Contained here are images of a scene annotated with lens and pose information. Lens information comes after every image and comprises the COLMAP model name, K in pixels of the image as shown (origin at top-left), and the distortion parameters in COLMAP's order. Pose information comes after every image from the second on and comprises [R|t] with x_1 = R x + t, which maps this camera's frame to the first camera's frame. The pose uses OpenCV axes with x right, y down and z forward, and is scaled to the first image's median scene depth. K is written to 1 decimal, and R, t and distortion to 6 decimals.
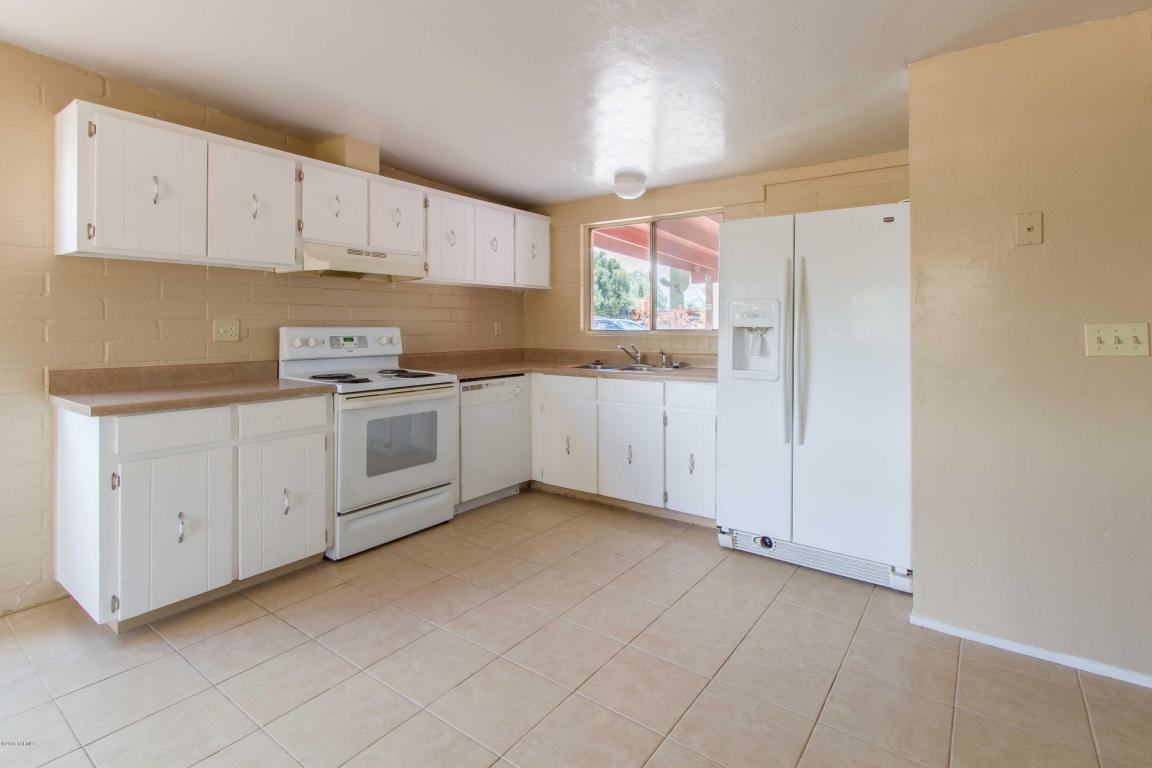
lens RADIAL K [[554.4, 0, 584.1], [0, 554.4, 323.7], [0, 0, 1]] dist [0.002693, -0.000368]
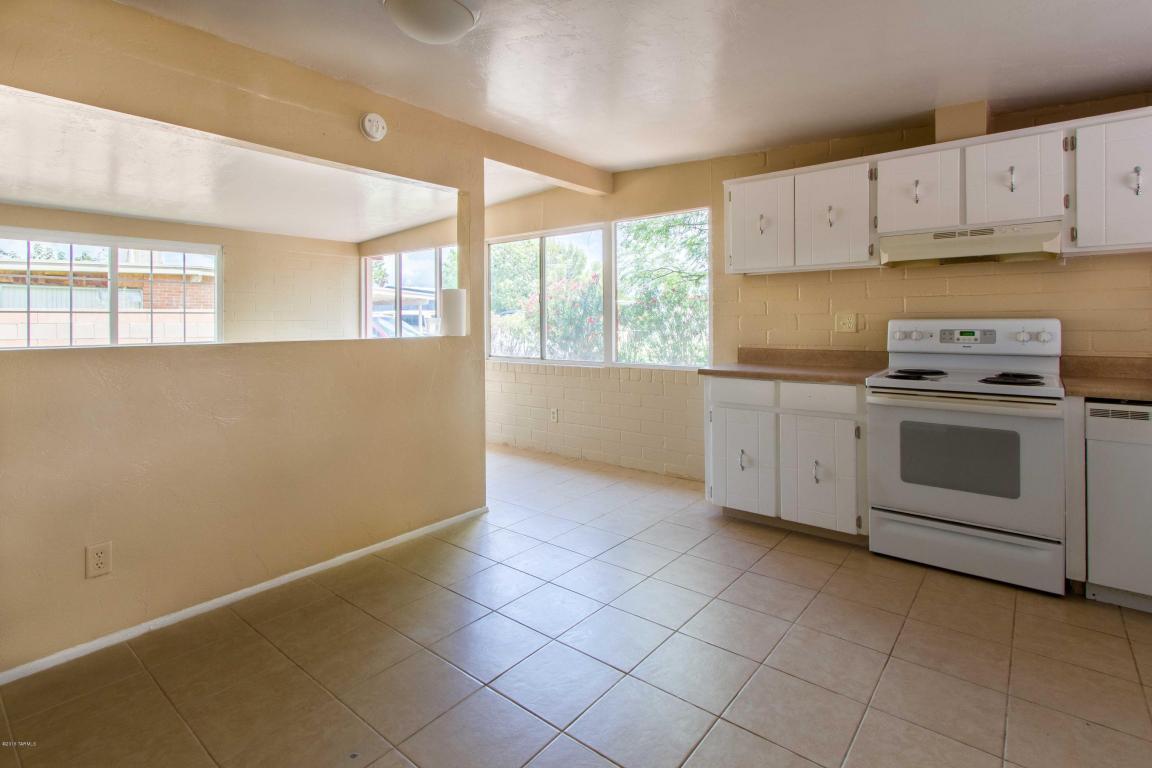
lens RADIAL K [[554.4, 0, 584.1], [0, 554.4, 323.7], [0, 0, 1]] dist [0.002693, -0.000368]
pose [[-0.051268, 0.003750, -0.998678, 0.505689], [0.012212, 0.999921, 0.003128, 0.002885], [0.998610, -0.012035, -0.051310, 0.462565]]
